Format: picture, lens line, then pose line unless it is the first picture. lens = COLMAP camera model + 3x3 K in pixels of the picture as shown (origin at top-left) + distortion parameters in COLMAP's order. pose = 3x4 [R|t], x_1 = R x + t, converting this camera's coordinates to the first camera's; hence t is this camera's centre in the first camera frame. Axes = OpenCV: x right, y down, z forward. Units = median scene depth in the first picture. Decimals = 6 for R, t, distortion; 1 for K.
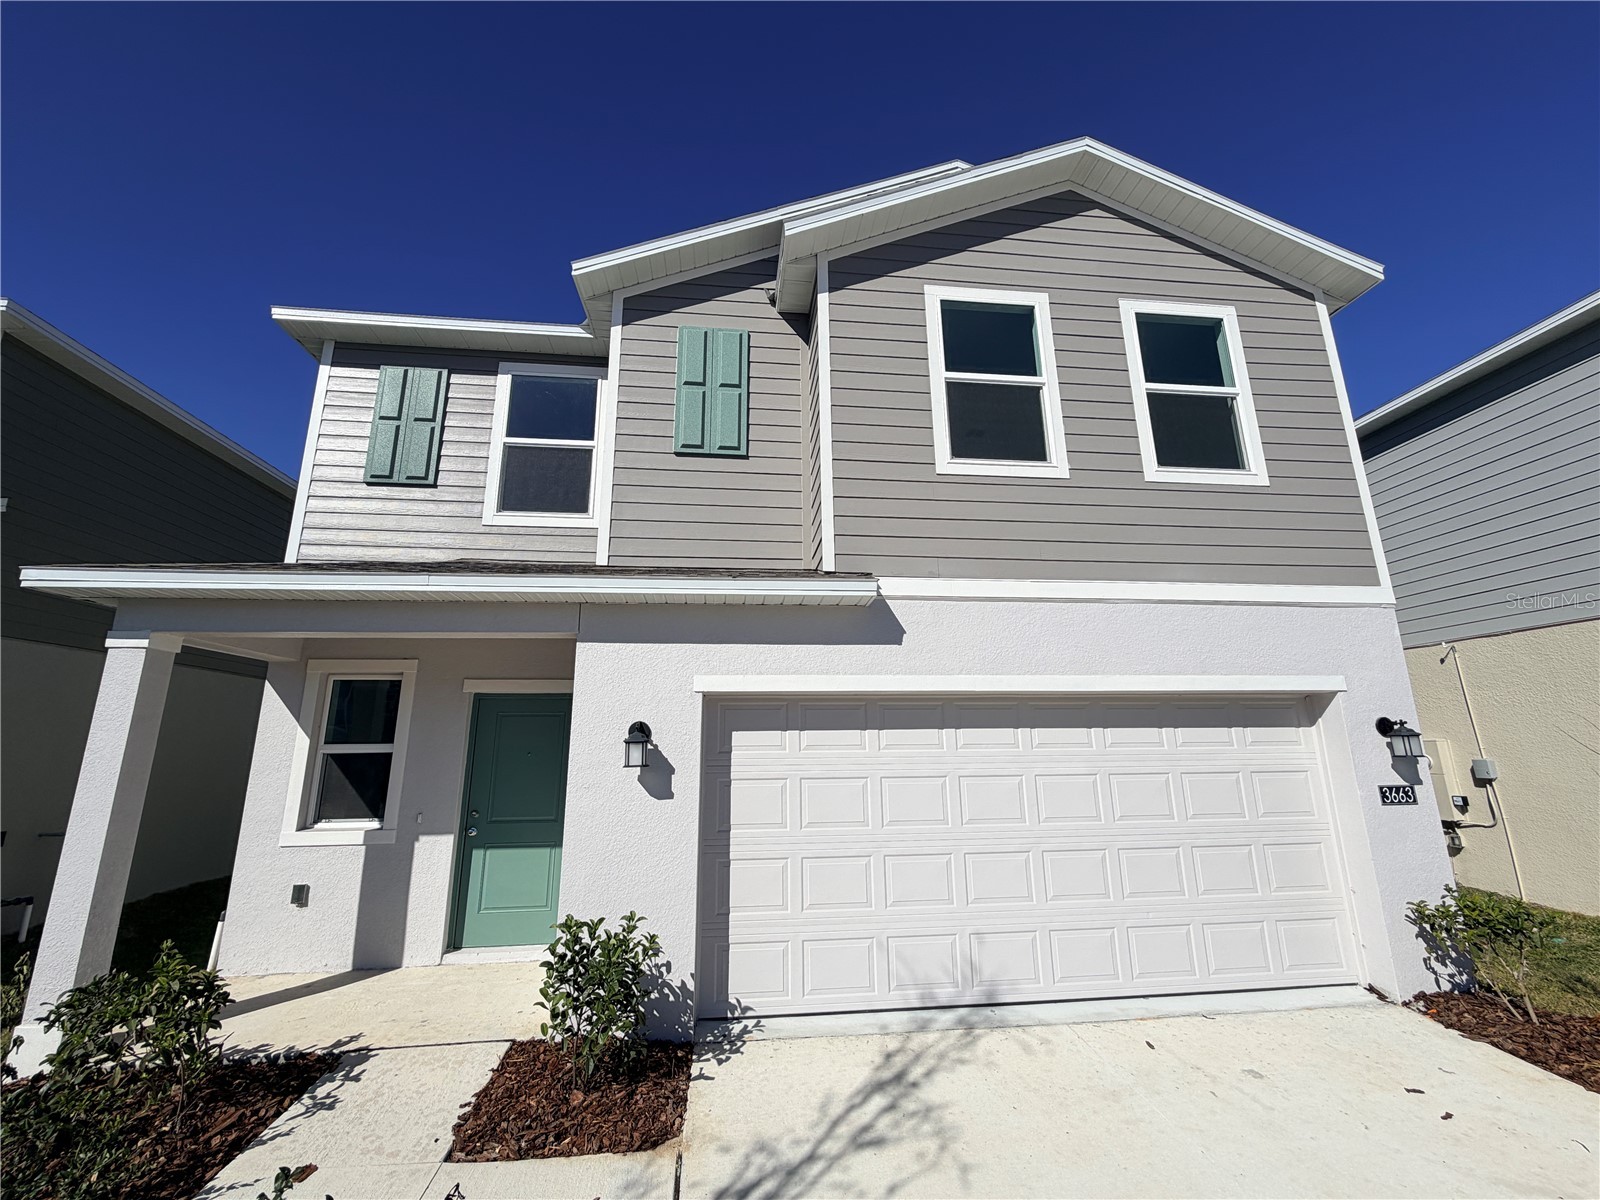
lens RADIAL K [[638.7, 0, 801.9], [0, 638.7, 602.6], [0, 0, 1]] dist [0.002477, -0.000294]
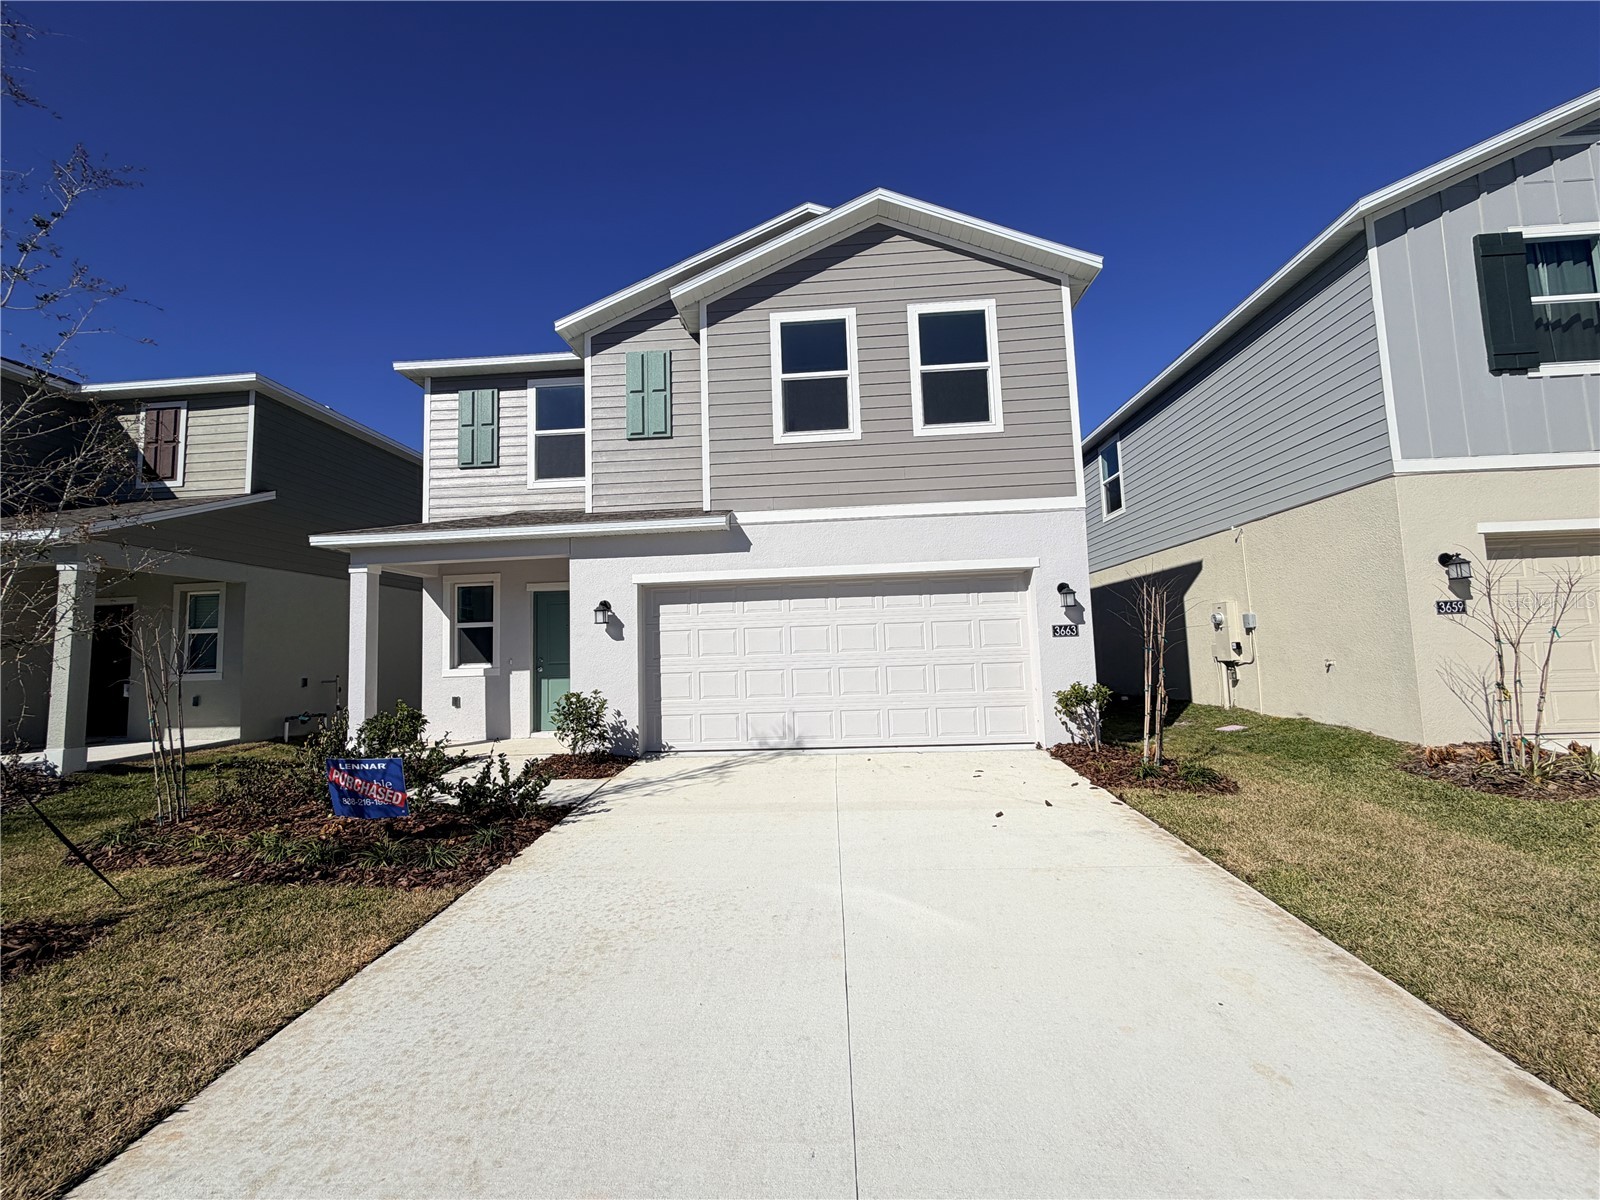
lens RADIAL K [[638.7, 0, 796.6], [0, 638.7, 600.4], [0, 0, 1]] dist [0.002477, -0.000294]
pose [[0.985349, -0.035837, -0.166740, 0.482090], [0.060214, 0.987813, 0.143526, -0.037226], [0.159565, -0.151464, 0.975499, -0.573698]]
